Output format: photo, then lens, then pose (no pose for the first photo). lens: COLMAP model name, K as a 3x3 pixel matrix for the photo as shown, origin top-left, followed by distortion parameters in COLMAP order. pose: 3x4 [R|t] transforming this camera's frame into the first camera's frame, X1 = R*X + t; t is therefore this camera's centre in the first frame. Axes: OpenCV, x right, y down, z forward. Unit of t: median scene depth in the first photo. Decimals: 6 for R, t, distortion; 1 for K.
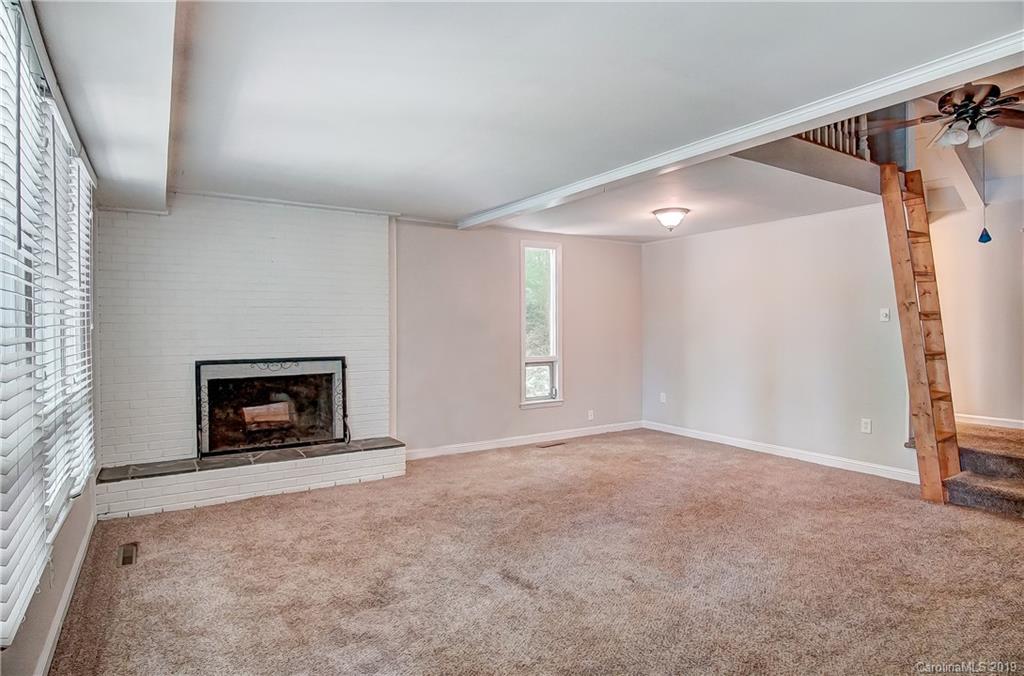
lens RADIAL K [[567.6, 0, 516.5], [0, 567.6, 328.4], [0, 0, 1]] dist [-0.025614, 0.002049]
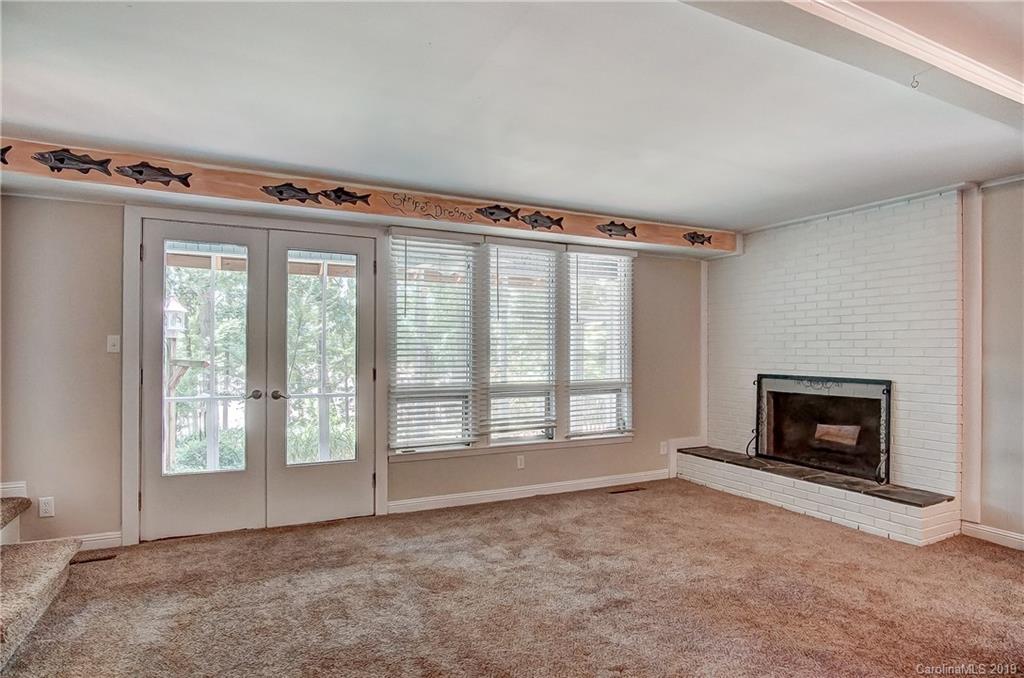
lens RADIAL K [[567.6, 0, 510.1], [0, 567.6, 347.8], [0, 0, 1]] dist [-0.025614, 0.002049]
pose [[-0.114732, 0.004545, -0.993386, 0.652753], [-0.005220, 0.999973, 0.005178, 0.000744], [0.993383, 0.005779, -0.114705, 0.625100]]
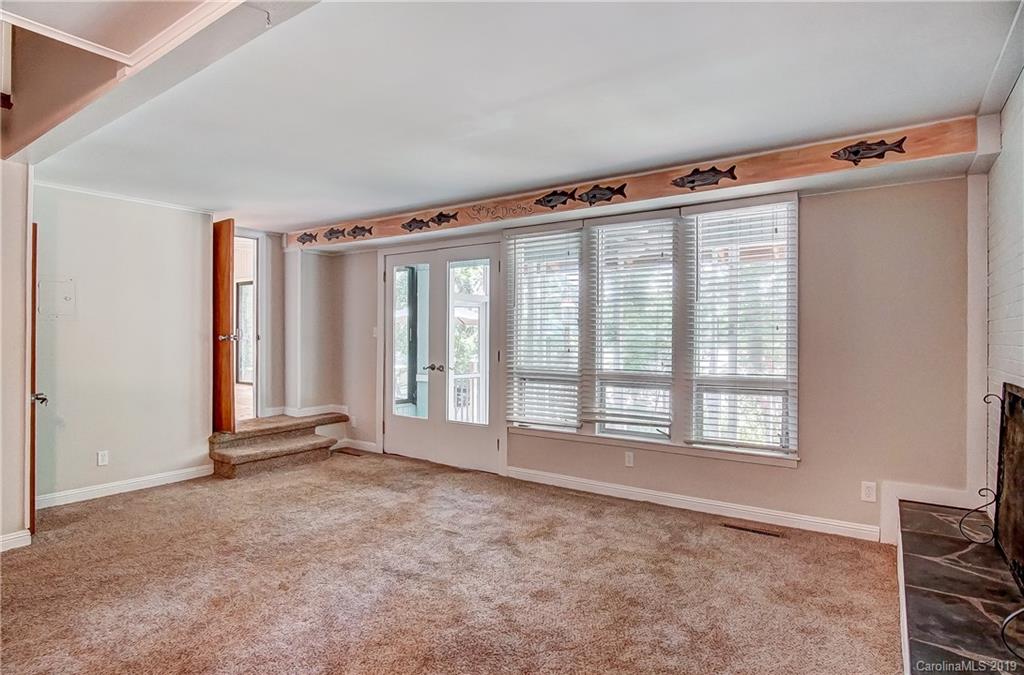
lens RADIAL K [[567.6, 0, 482.0], [0, 567.6, 331.8], [0, 0, 1]] dist [-0.025614, 0.002049]
pose [[-0.938144, 0.010244, -0.346093, 0.145118], [0.009030, 0.999946, 0.005120, -0.003387], [0.346127, 0.001678, -0.938186, 1.359946]]
